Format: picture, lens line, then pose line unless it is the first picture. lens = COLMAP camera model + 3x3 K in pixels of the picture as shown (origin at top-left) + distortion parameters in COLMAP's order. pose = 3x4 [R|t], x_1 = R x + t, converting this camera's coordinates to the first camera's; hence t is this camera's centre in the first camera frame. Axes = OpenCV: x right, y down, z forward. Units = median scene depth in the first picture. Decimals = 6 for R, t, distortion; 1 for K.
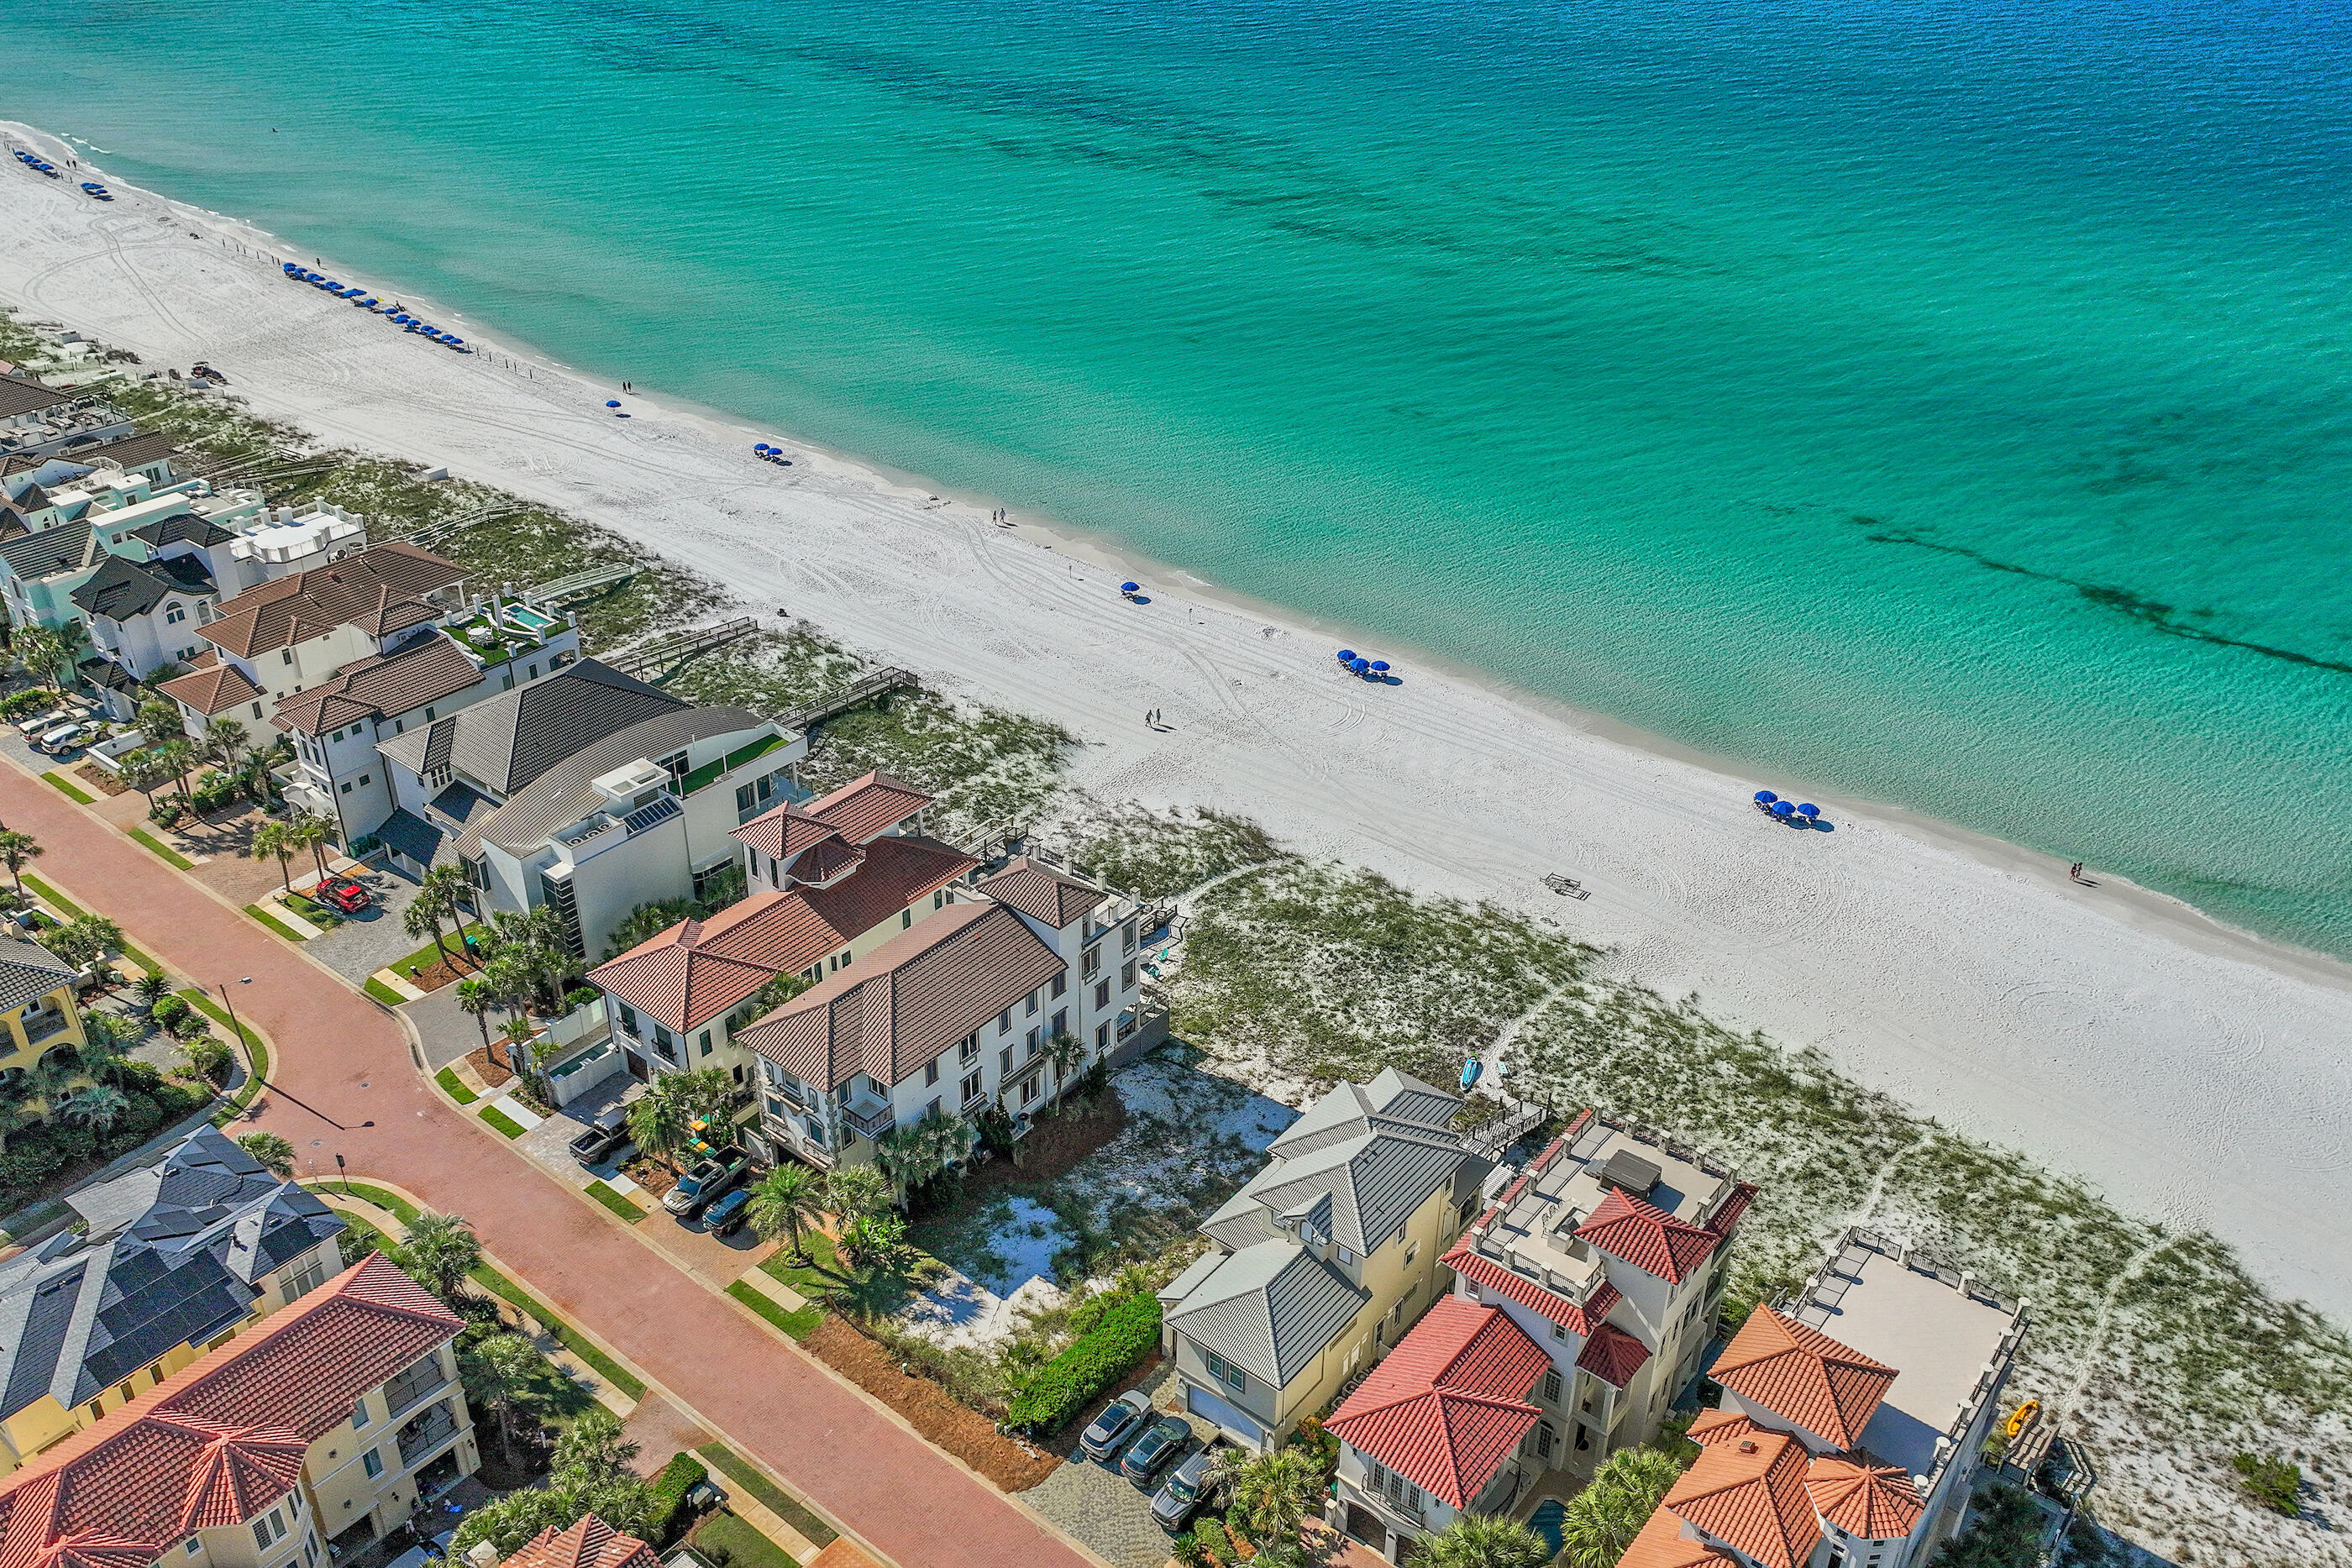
lens RADIAL K [[1961.6, 0, 1182.5], [0, 1961.6, 769.2], [0, 0, 1]] dist [0.001187, 0.008010]
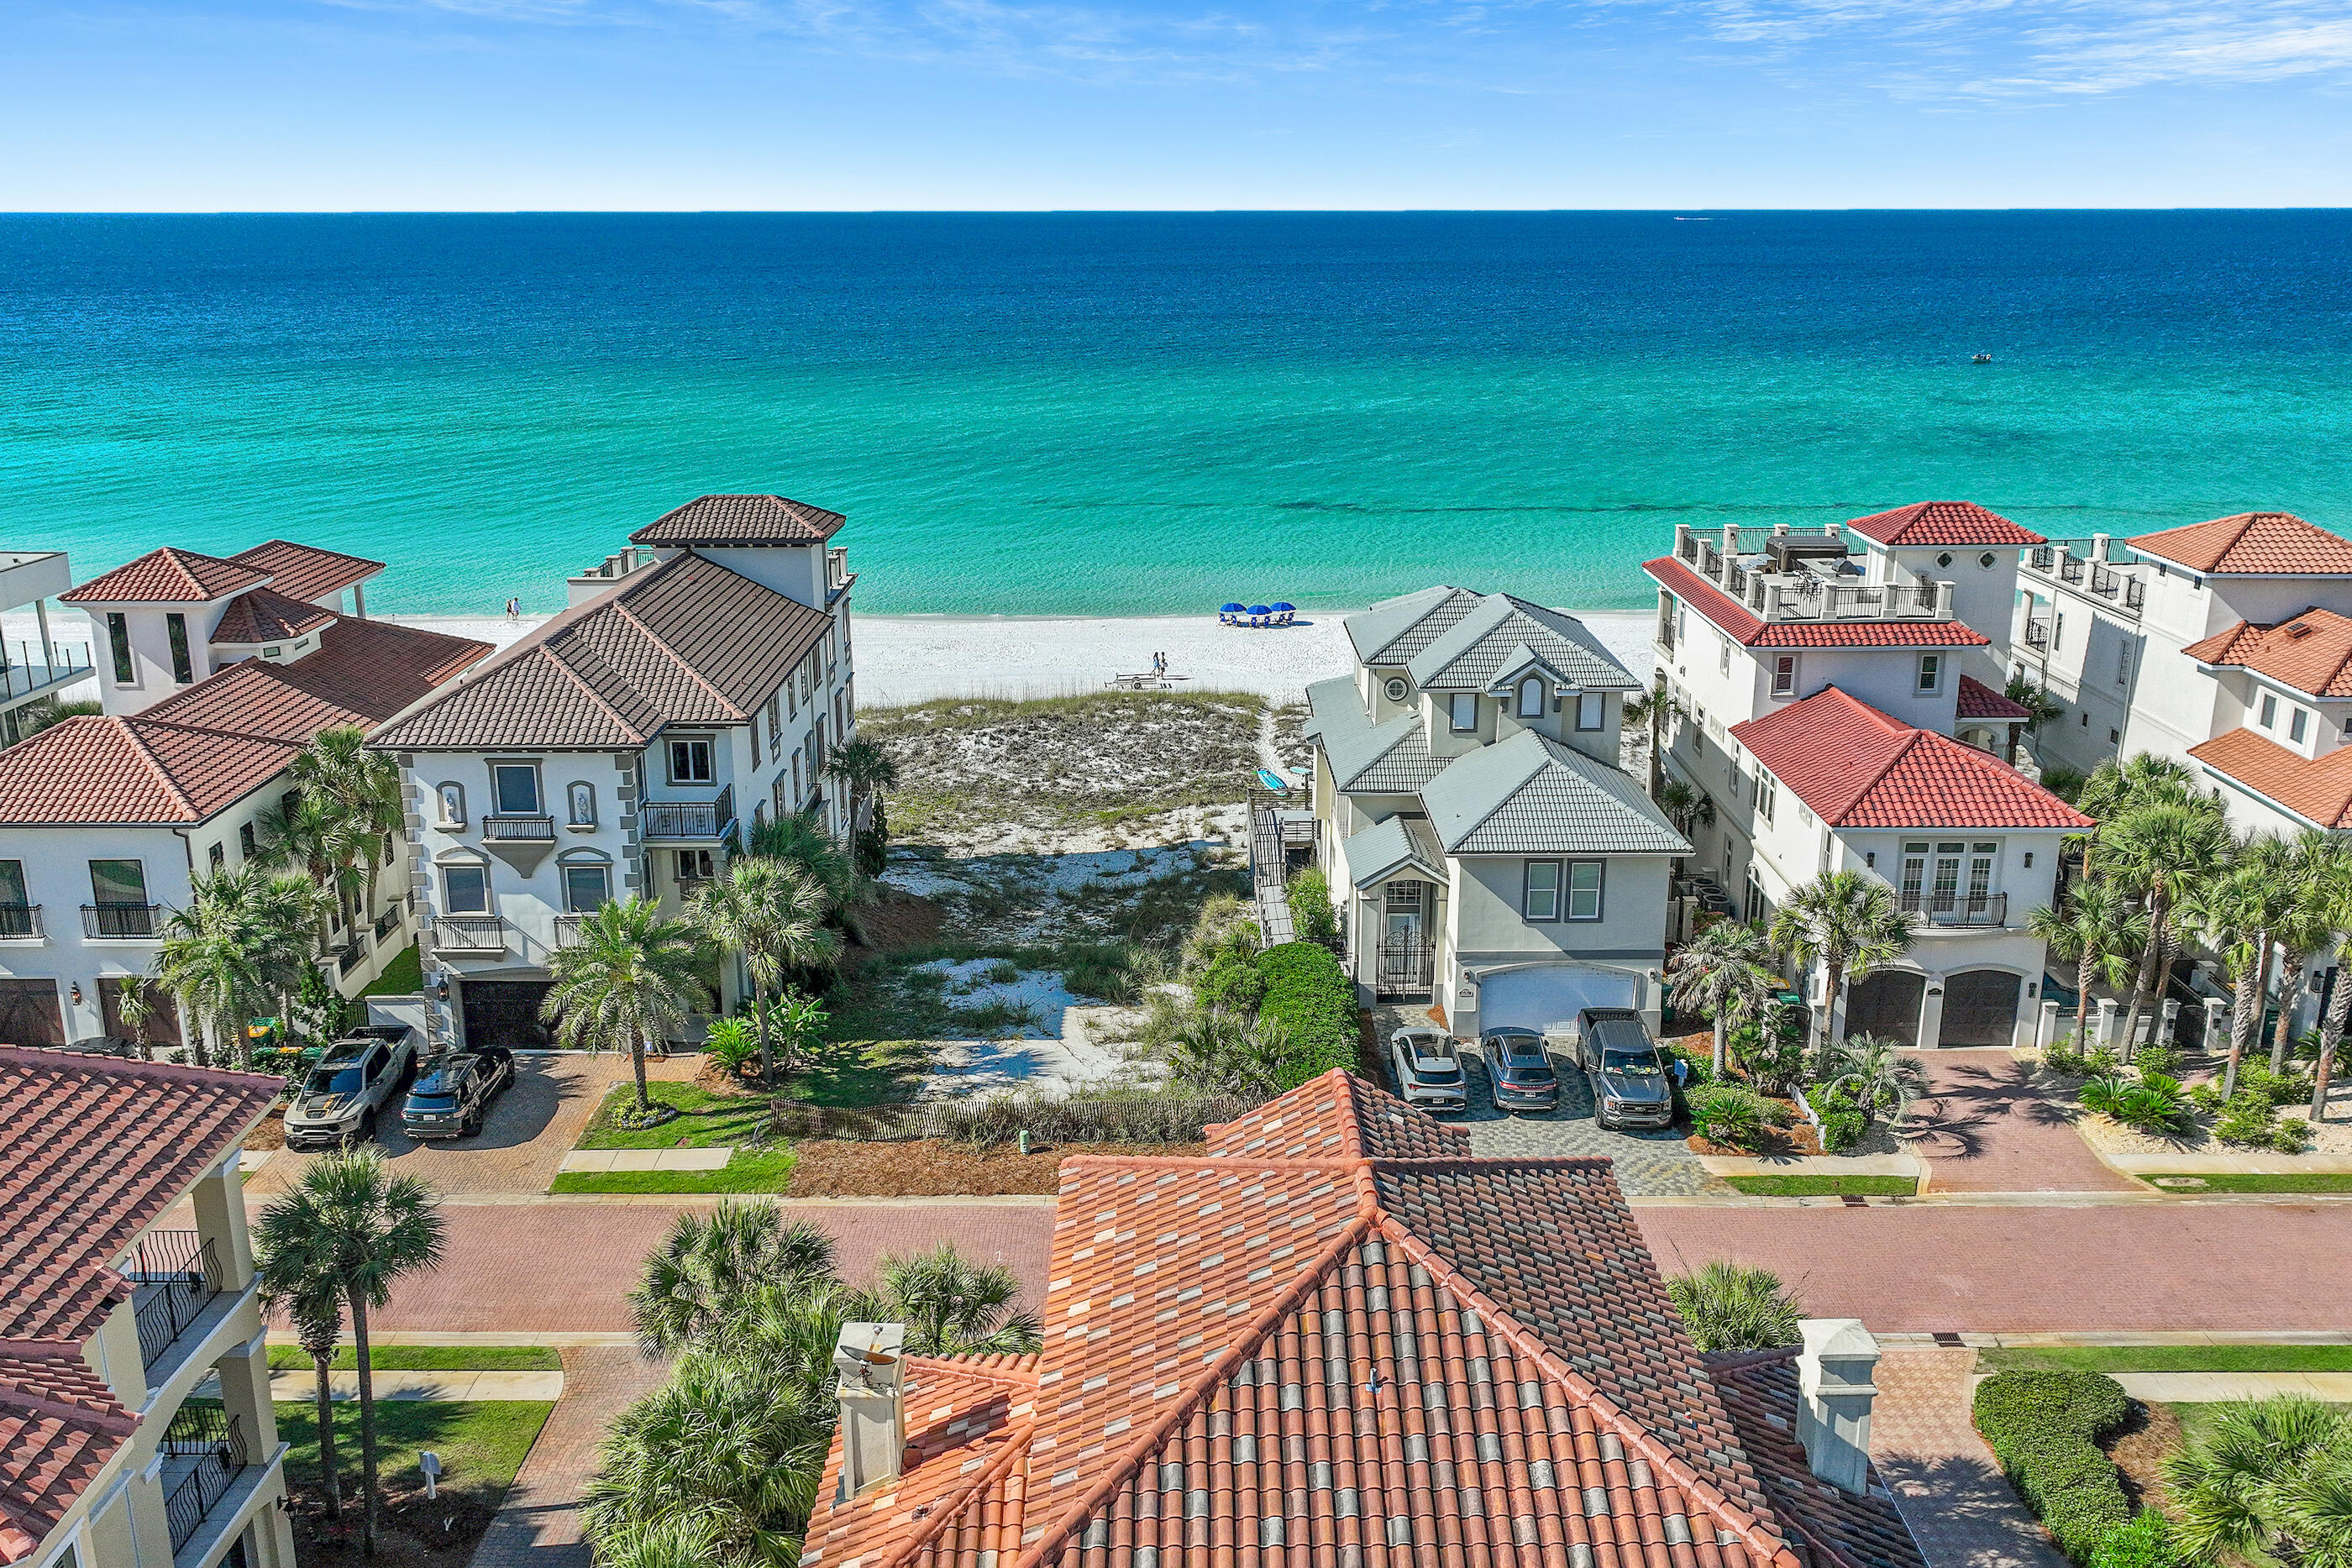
lens RADIAL K [[1978.5, 0, 1180.3], [0, 1978.5, 774.9], [0, 0, 1]] dist [0.006157, -0.007338]
pose [[0.779337, -0.184479, 0.598833, -0.319565], [0.323317, 0.937023, -0.132111, 0.238647], [-0.536749, 0.296572, 0.789902, 0.439326]]
